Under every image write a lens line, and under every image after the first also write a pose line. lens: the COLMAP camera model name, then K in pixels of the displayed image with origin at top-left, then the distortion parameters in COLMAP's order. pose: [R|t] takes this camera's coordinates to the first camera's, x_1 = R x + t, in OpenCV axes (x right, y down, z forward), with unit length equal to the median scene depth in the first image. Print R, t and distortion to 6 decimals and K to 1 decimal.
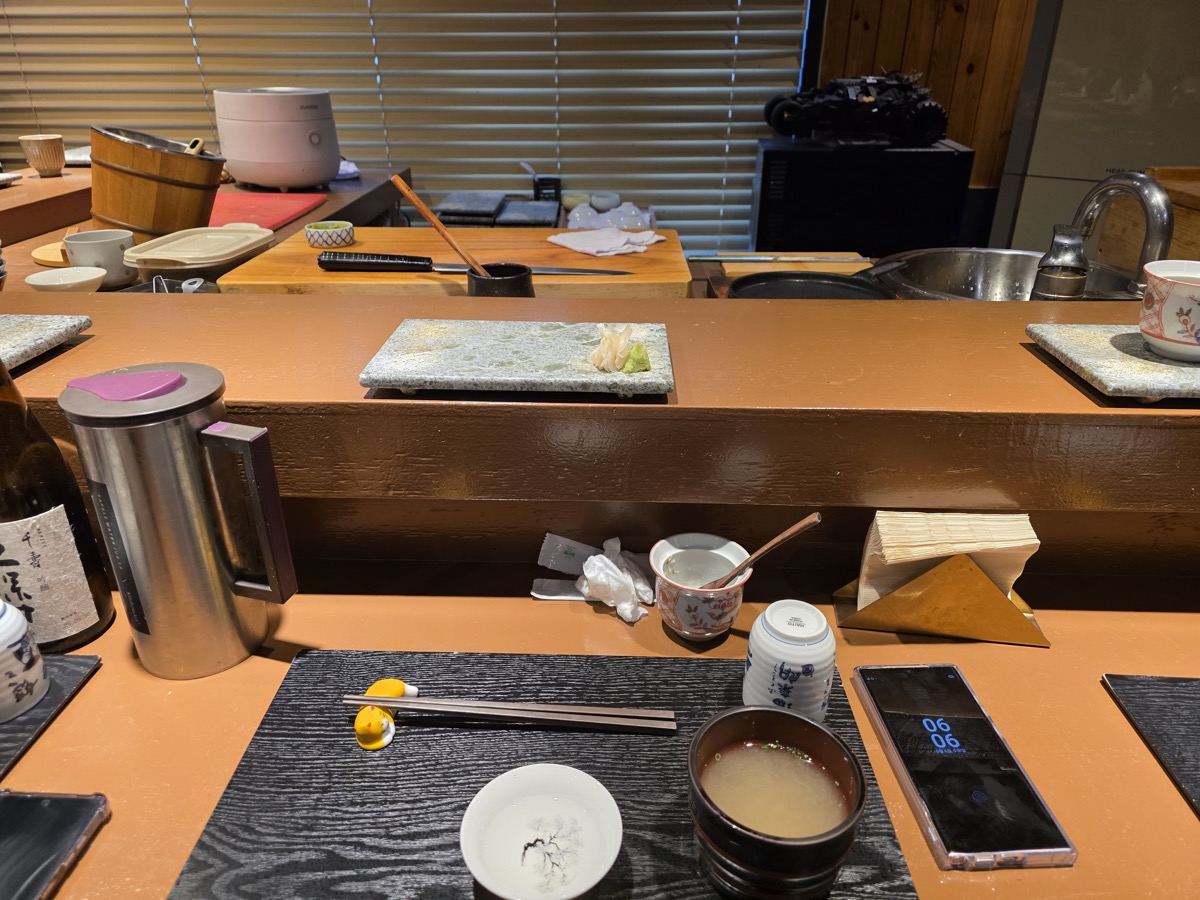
lens RADIAL K [[806.3, 0, 594.1], [0, 806.3, 446.7], [0, 0, 1]] dist [0.022771, -0.041072]
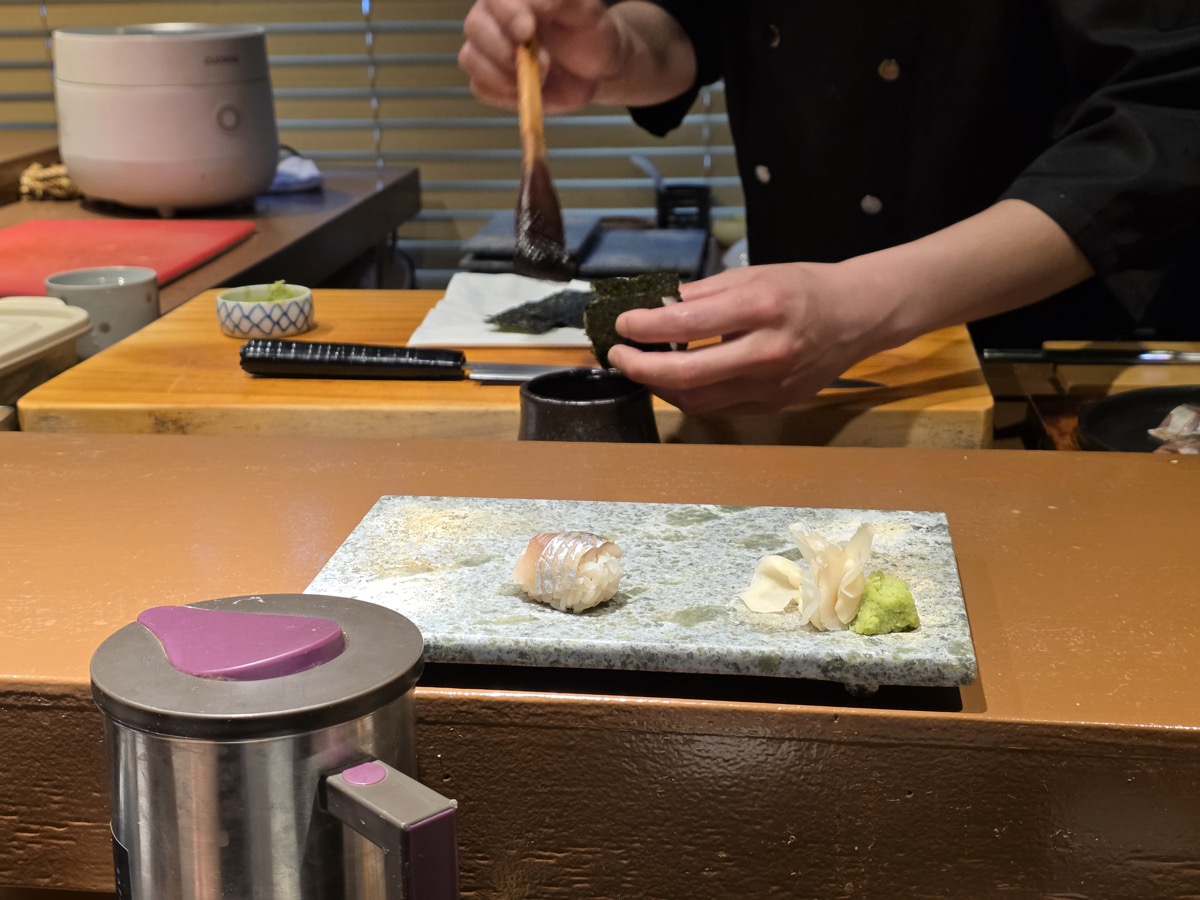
lens RADIAL K [[1604.6, 0, 571.7], [0, 1604.6, 447.2], [0, 0, 1]] dist [0.077905, 0.000000]
pose [[0.992510, 0.009027, -0.121830, -0.011412], [-0.027541, 0.988127, -0.151152, -0.055034], [0.119019, 0.153375, 0.980974, 0.104156]]
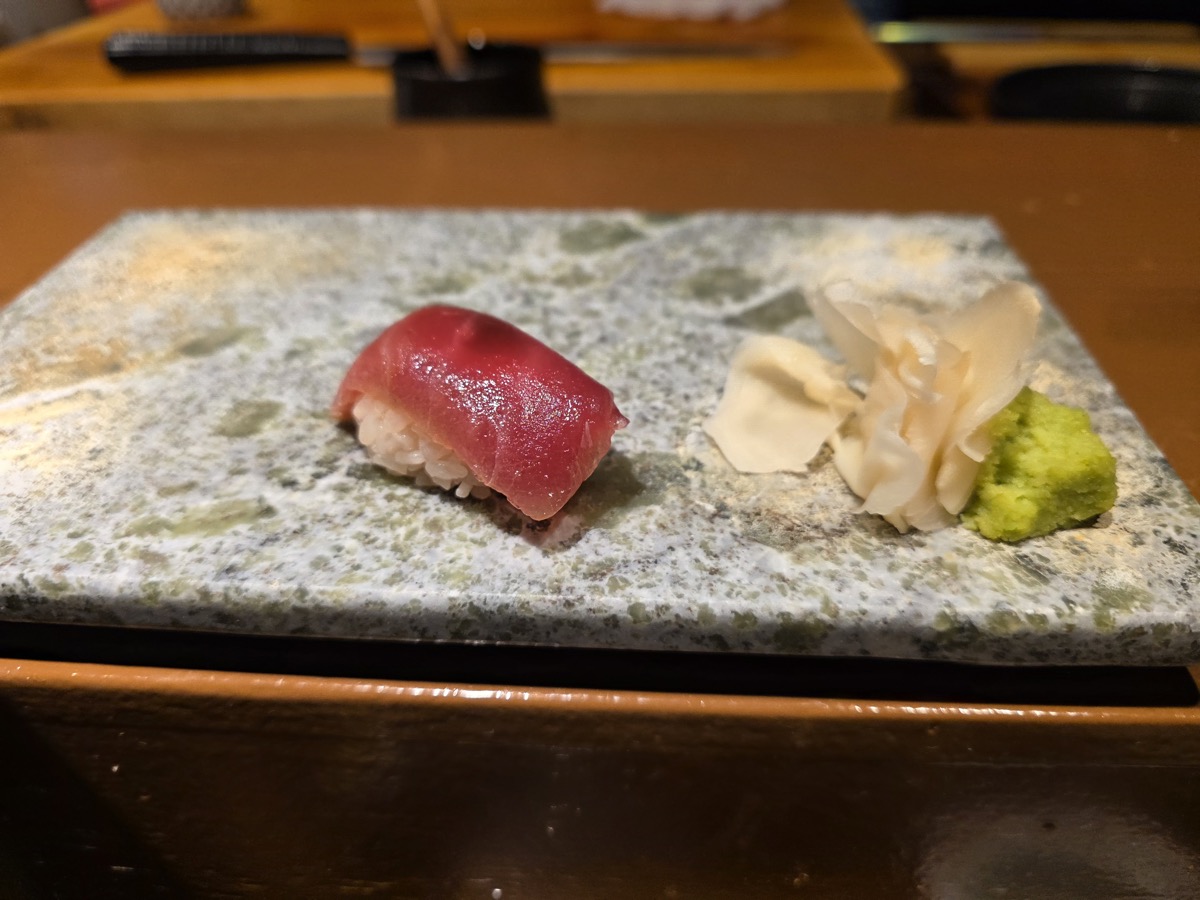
lens RADIAL K [[806.3, 0, 587.7], [0, 806.3, 449.2], [0, 0, 1]] dist [0.022771, -0.041072]
pose [[0.998645, 0.004374, -0.051855, -0.048246], [0.006114, 0.979699, 0.200380, -0.151427], [0.051678, -0.200426, 0.978345, 0.802097]]
